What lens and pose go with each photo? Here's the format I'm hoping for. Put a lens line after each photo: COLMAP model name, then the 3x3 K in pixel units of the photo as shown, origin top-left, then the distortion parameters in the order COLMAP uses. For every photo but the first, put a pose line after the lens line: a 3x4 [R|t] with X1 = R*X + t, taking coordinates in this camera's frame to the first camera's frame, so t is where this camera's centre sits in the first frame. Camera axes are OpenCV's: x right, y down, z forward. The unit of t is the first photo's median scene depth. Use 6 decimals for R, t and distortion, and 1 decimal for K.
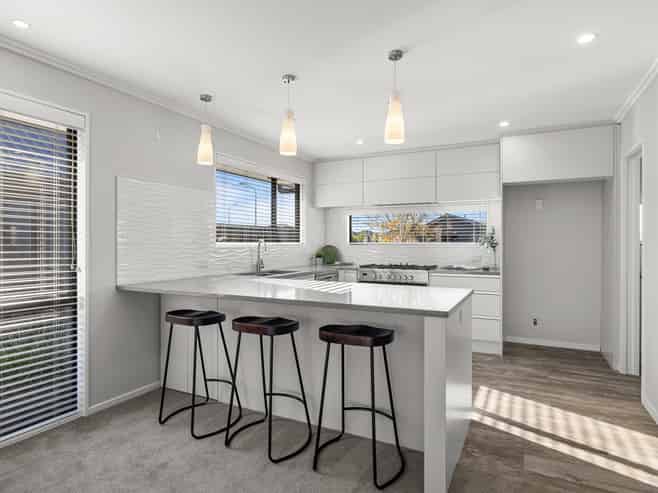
lens RADIAL K [[375.8, 0, 325.2], [0, 375.8, 245.2], [0, 0, 1]] dist [0.005497, 0.000571]
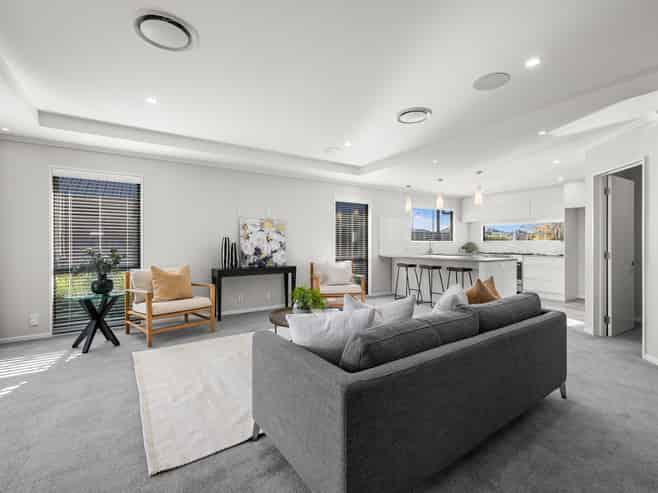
lens RADIAL K [[308.7, 0, 330.6], [0, 308.7, 244.1], [0, 0, 1]] dist [-0.005526, -0.000543]
pose [[0.875876, -0.000704, -0.482536, 0.207497], [-0.000144, 0.999999, -0.001720, 0.017727], [0.482537, 0.001576, 0.875874, -0.965326]]
